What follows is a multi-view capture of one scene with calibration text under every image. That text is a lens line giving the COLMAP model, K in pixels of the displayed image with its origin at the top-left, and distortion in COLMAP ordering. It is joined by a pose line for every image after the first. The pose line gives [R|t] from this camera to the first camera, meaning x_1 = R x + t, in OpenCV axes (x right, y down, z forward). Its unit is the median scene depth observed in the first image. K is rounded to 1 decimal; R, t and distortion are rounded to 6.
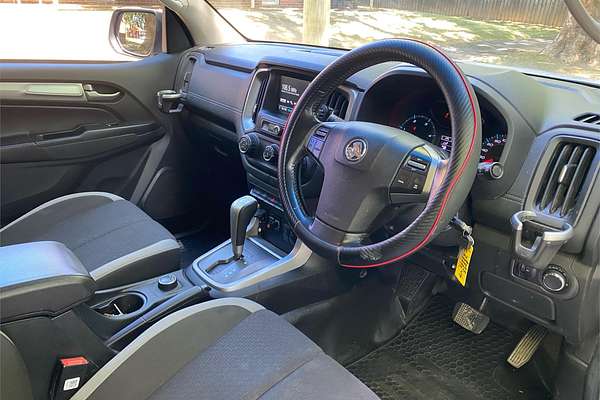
lens RADIAL K [[401.4, 0, 299.1], [0, 401.4, 200.0], [0, 0, 1]] dist [-0.001191, -0.000099]
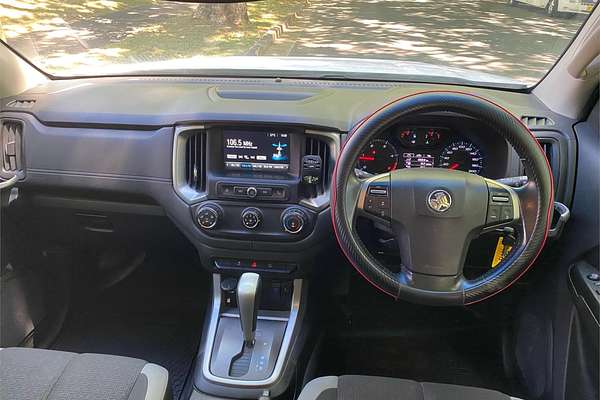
lens RADIAL K [[401.4, 0, 299.1], [0, 401.4, 200.0], [0, 0, 1]] dist [-0.001191, -0.000099]
pose [[0.748598, -0.338582, 0.570055, -0.467274], [0.307750, 0.938992, 0.153573, -0.248792], [-0.587274, 0.060470, 0.807126, 0.204050]]
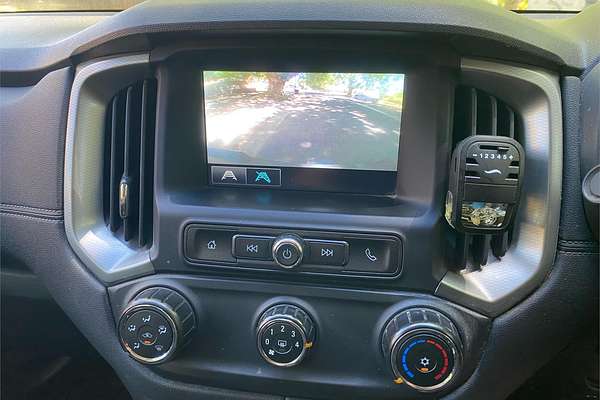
lens RADIAL K [[451.7, 0, 300.0], [0, 451.7, 200.0], [0, 0, 1]] dist [-0.000079, -0.001533]
pose [[0.768960, -0.287338, 0.571084, -0.210433], [0.303805, 0.950230, 0.069033, -0.217618], [-0.562497, 0.120415, 0.817984, 0.687778]]
